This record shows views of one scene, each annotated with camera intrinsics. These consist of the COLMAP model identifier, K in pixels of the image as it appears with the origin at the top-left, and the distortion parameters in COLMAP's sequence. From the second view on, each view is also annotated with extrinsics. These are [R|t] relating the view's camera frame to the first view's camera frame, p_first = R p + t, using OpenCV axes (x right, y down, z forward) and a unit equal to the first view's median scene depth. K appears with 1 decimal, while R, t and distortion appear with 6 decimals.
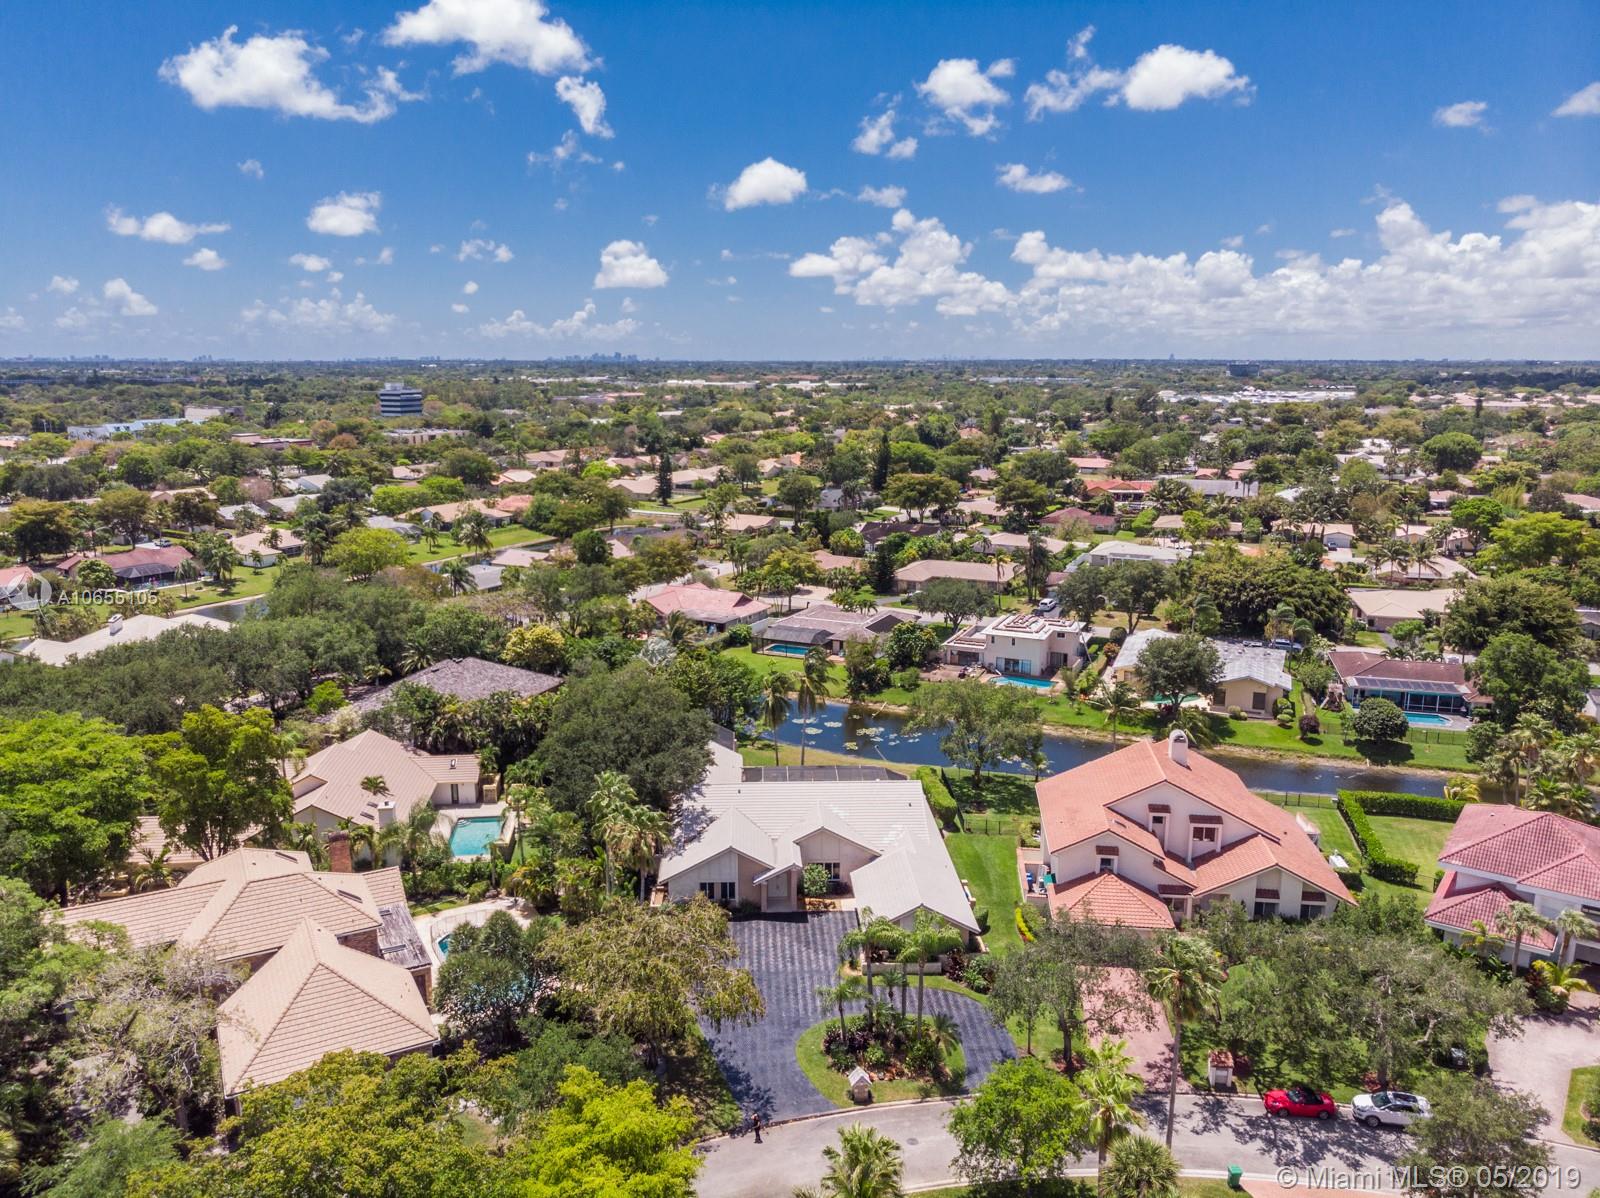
lens RADIAL K [[1118.2, 0, 801.8], [0, 1118.2, 601.2], [0, 0, 1]] dist [-0.018662, 0.006905]
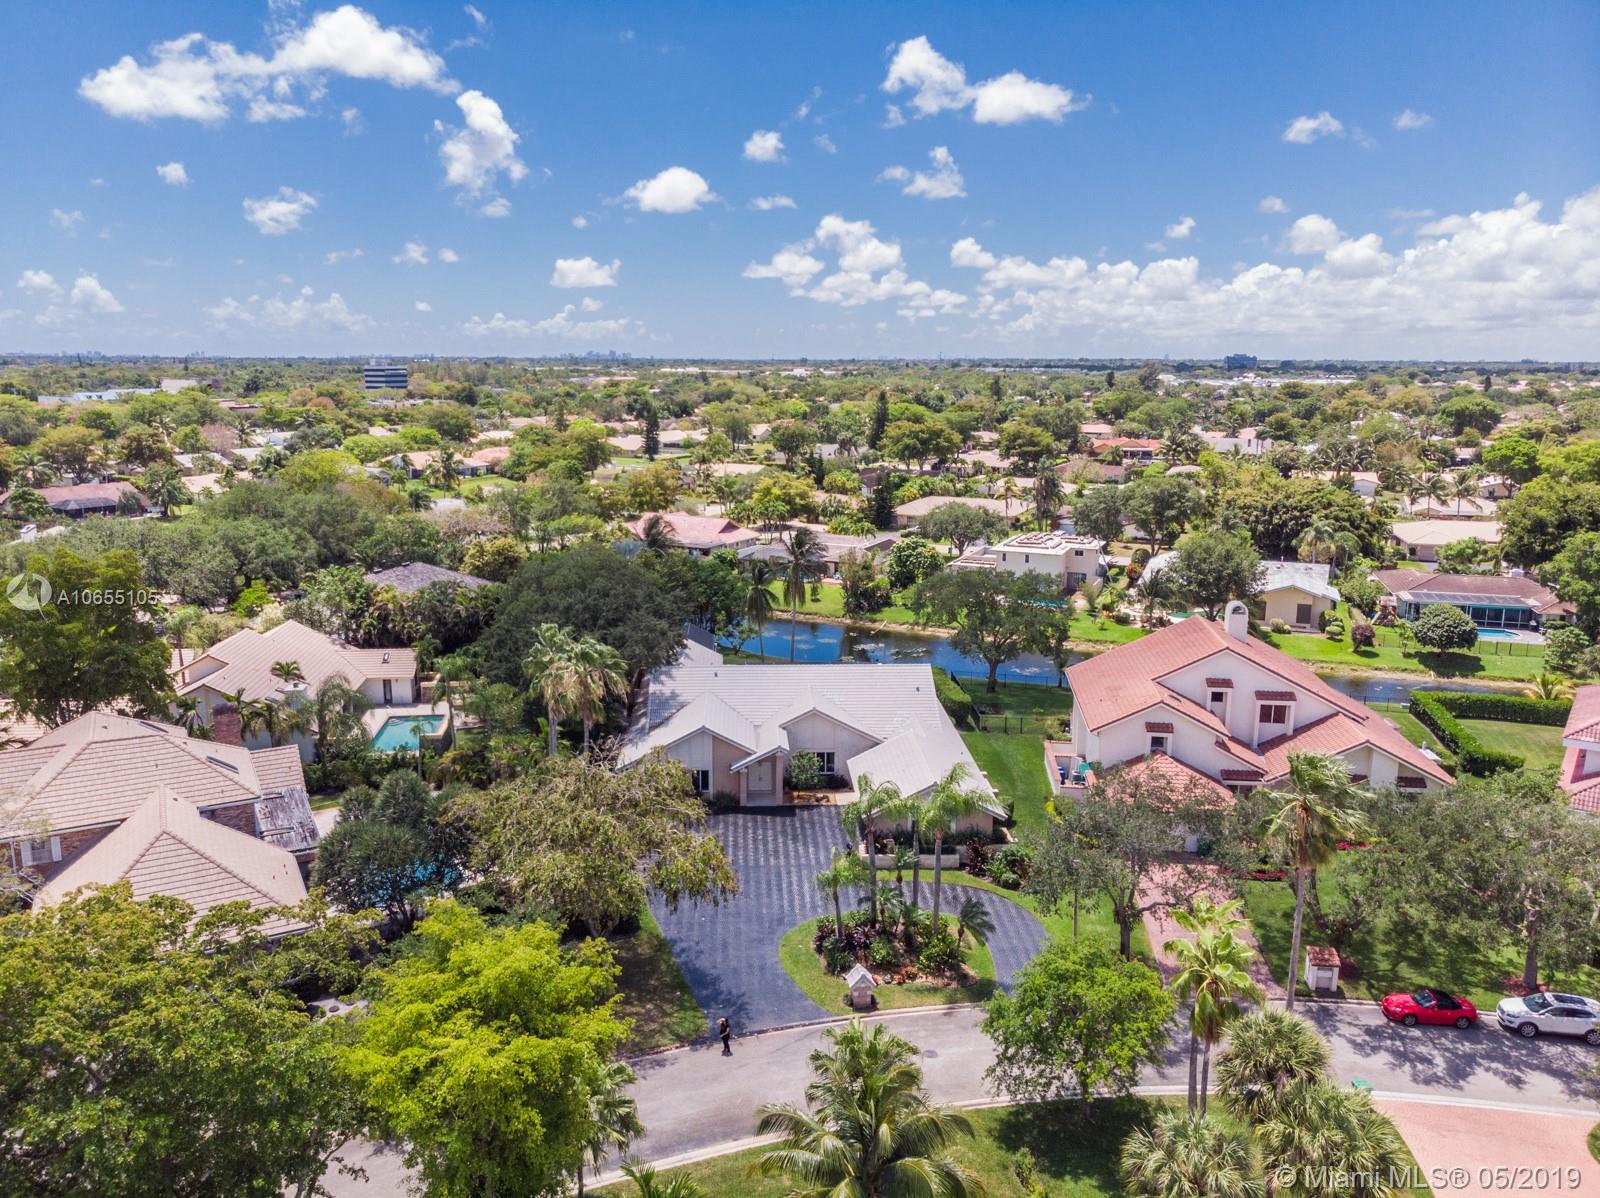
lens RADIAL K [[1118.2, 0, 799.8], [0, 1118.2, 597.6], [0, 0, 1]] dist [-0.018662, 0.006905]
pose [[0.999995, 0.001251, 0.002945, 0.003973], [-0.001239, 0.999991, -0.004073, 0.092626], [-0.002950, 0.004069, 0.999987, 0.124919]]
